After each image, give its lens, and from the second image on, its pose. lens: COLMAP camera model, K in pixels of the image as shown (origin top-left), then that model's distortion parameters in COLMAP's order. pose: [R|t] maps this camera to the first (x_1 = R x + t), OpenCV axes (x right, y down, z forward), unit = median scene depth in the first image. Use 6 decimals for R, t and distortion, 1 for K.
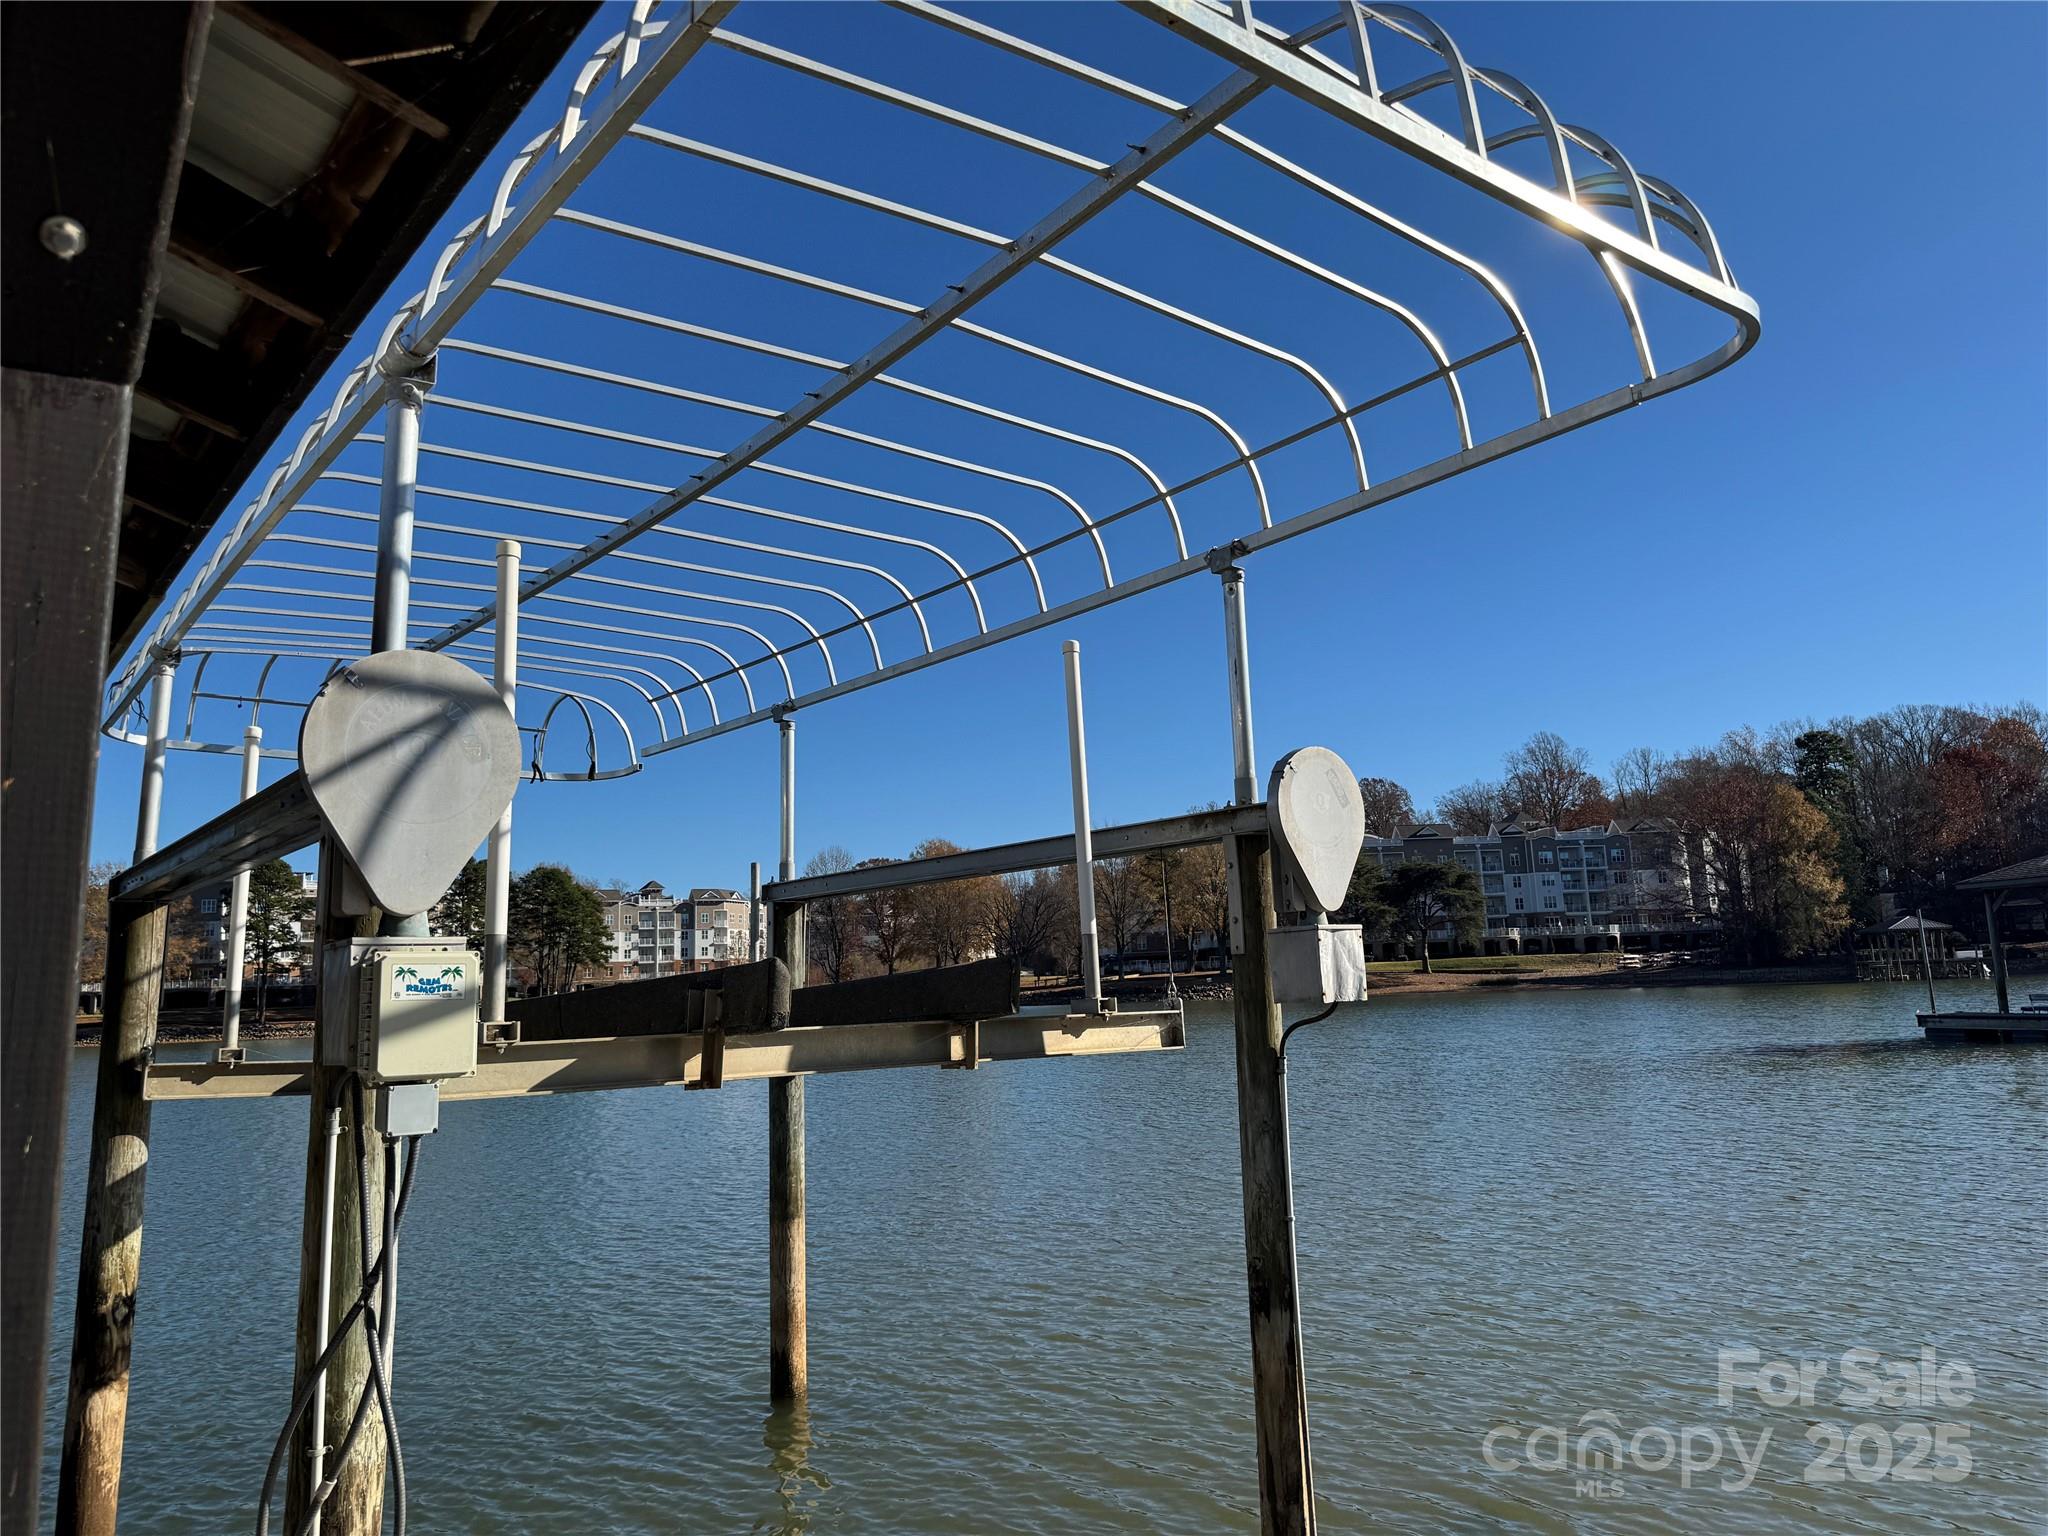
lens RADIAL K [[1439.8, 0, 1024.0], [0, 1439.8, 768.0], [0, 0, 1]] dist [0.058377, -0.096938]
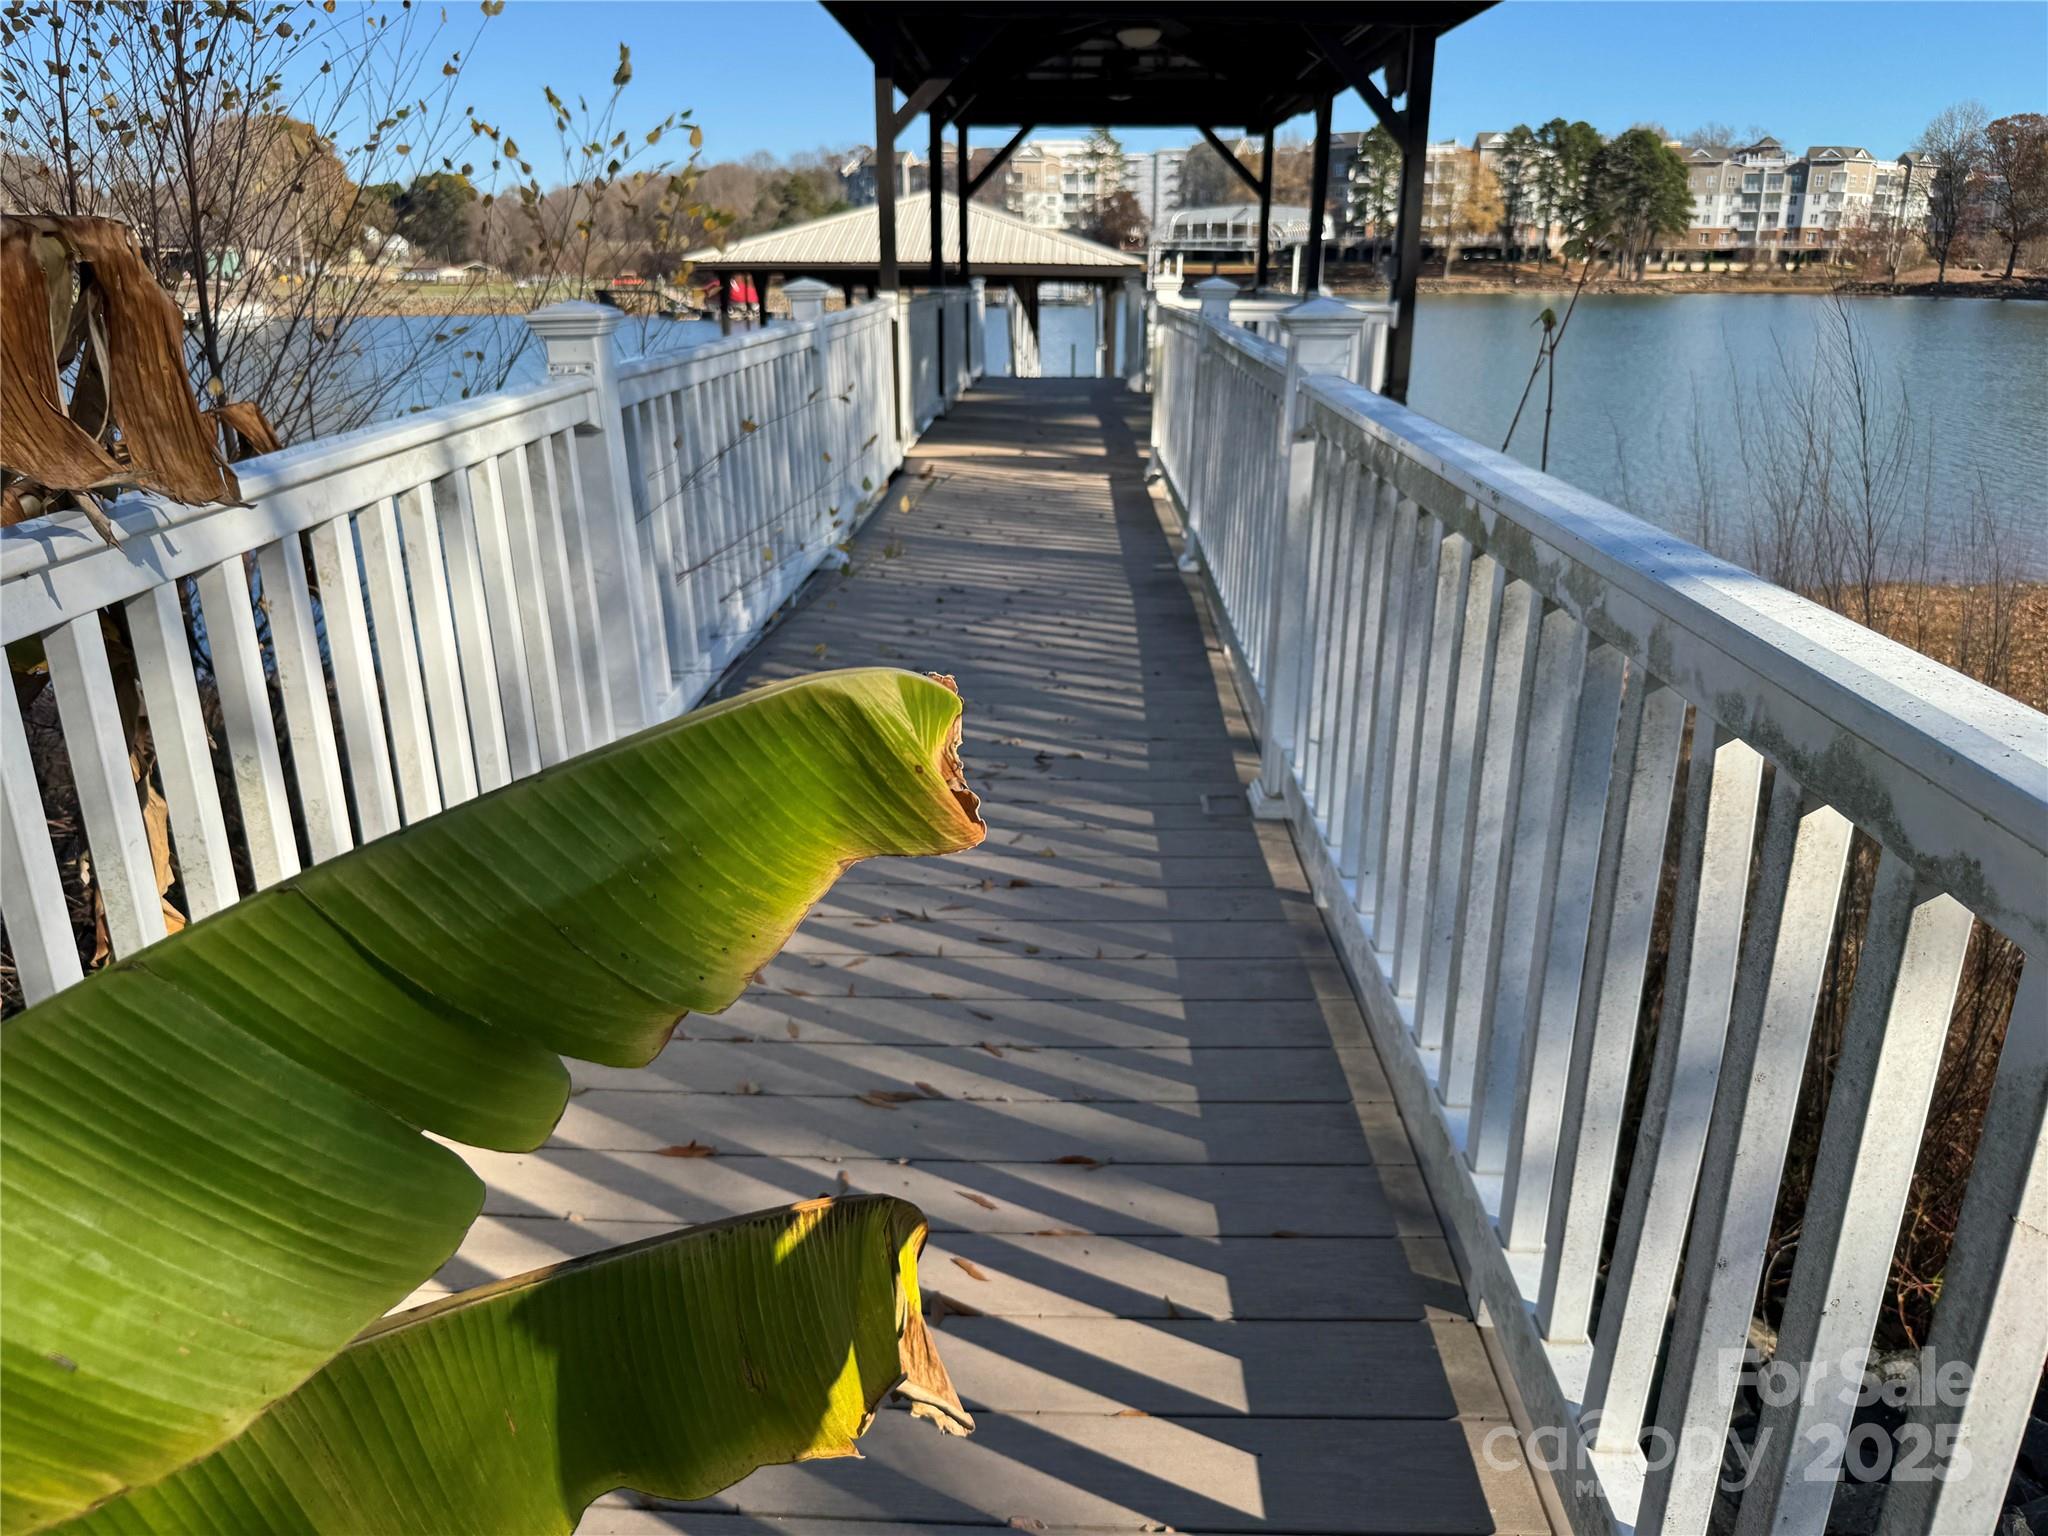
lens RADIAL K [[1477.1, 0, 1053.7], [0, 1477.1, 751.4], [0, 0, 1]] dist [-0.002581, -0.007826]
pose [[0.760636, 0.237905, -0.604015, 0.061089], [0.069301, 0.895356, 0.439926, -0.016957], [0.645469, -0.376482, 0.664553, -0.071087]]
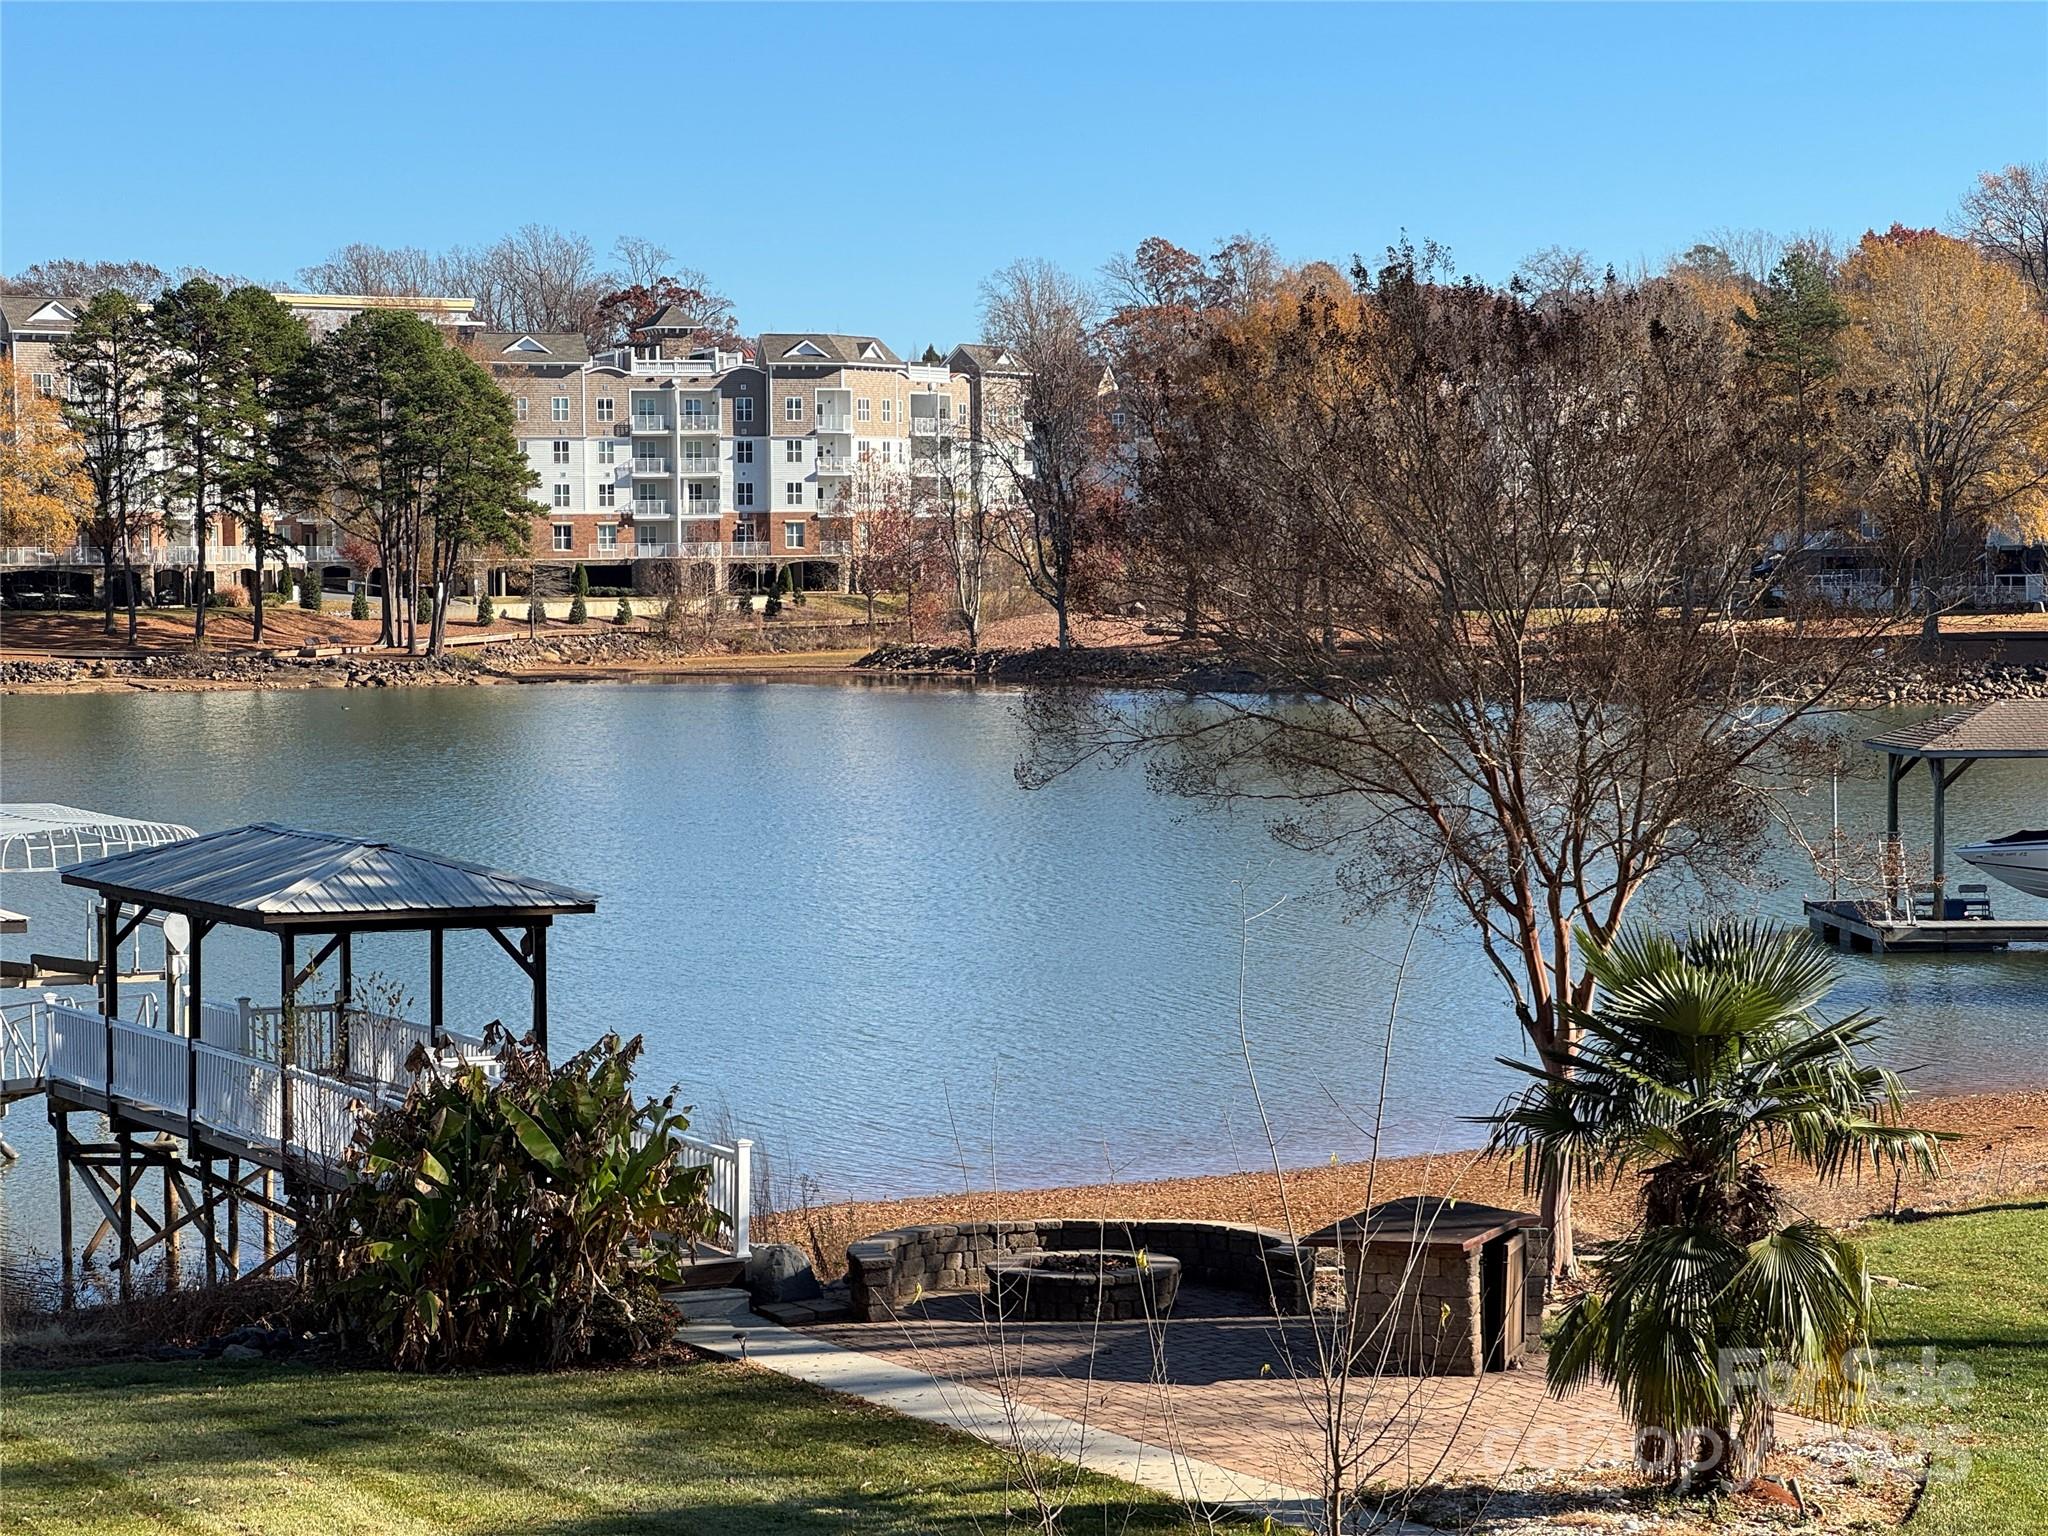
lens RADIAL K [[4620.2, 0, 1024.0], [0, 4620.2, 768.0], [0, 0, 1]] dist [-0.073384, 4.246694]
pose [[0.978259, 0.039691, -0.203553, 0.102675], [0.003223, 0.978487, 0.206285, -0.061291], [0.207362, -0.202456, 0.957085, -0.215853]]
